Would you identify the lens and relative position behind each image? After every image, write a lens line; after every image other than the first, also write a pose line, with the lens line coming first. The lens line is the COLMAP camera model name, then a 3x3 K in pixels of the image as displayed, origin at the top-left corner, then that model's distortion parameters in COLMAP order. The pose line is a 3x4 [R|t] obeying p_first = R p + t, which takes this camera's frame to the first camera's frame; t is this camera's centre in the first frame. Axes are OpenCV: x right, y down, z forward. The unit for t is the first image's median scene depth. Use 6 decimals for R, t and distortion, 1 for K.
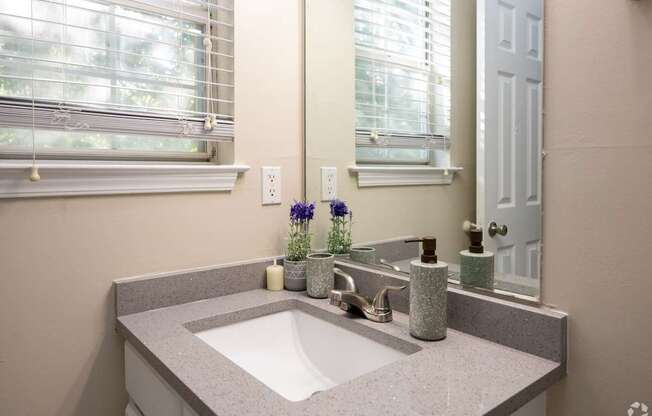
lens RADIAL K [[448.2, 0, 346.3], [0, 448.2, 207.1], [0, 0, 1]] dist [0.003531, -0.000709]
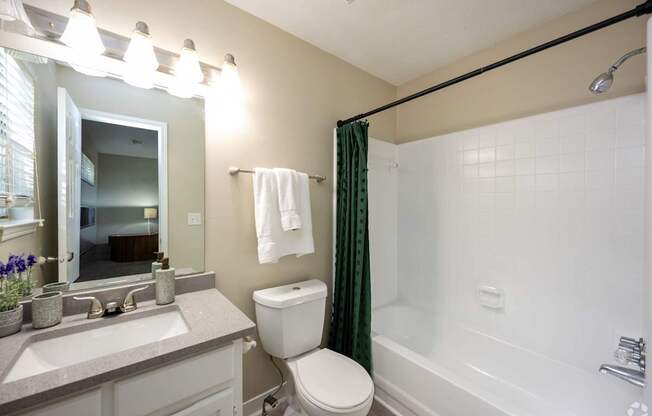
lens RADIAL K [[263.5, 0, 329.7], [0, 263.5, 205.9], [0, 0, 1]] dist [-0.000400, -0.000155]
pose [[0.013082, 0.001676, 0.999913, -0.992110], [0.066056, 0.997813, -0.002537, -0.118187], [-0.997730, 0.066083, 0.012942, 0.149261]]
